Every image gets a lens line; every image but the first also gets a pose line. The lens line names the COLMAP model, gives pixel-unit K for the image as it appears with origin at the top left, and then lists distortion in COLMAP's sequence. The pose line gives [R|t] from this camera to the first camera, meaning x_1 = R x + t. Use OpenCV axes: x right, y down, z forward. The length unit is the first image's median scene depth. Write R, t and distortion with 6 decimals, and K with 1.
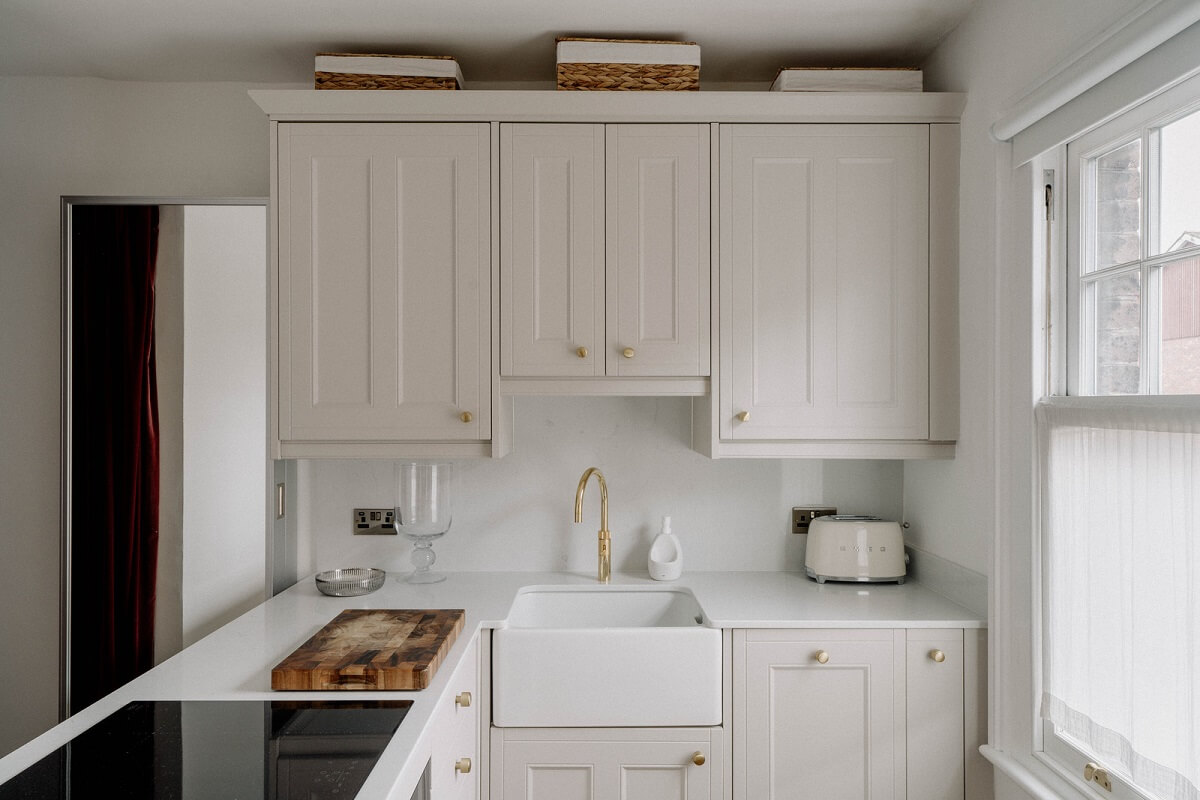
lens RADIAL K [[1064.3, 0, 600.0], [0, 1064.3, 400.0], [0, 0, 1]] dist [0.006960, 0.000905]
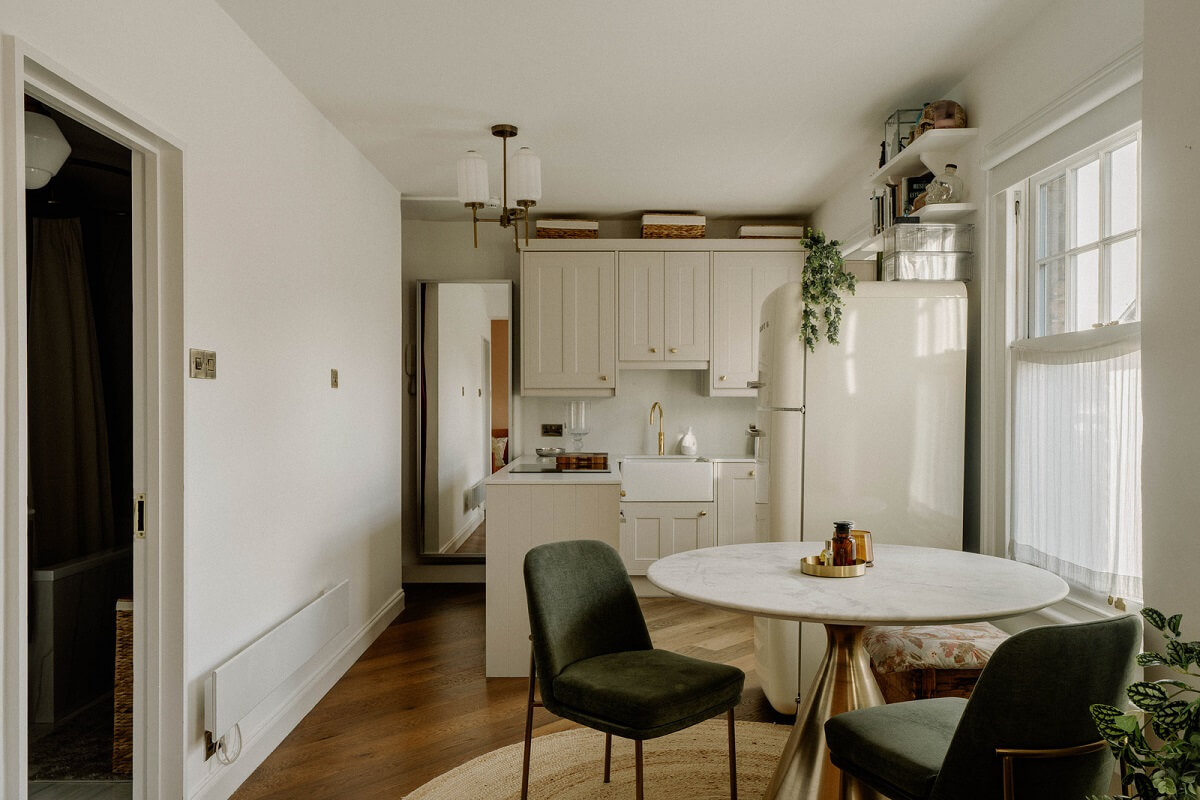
lens RADIAL K [[1064.3, 0, 600.0], [0, 1064.3, 400.0], [0, 0, 1]] dist [0.006960, 0.000905]
pose [[0.999803, 0.000846, -0.019818, -0.087572], [-0.000655, 0.999953, 0.009655, 0.040351], [0.019826, -0.009640, 0.999757, -1.302499]]
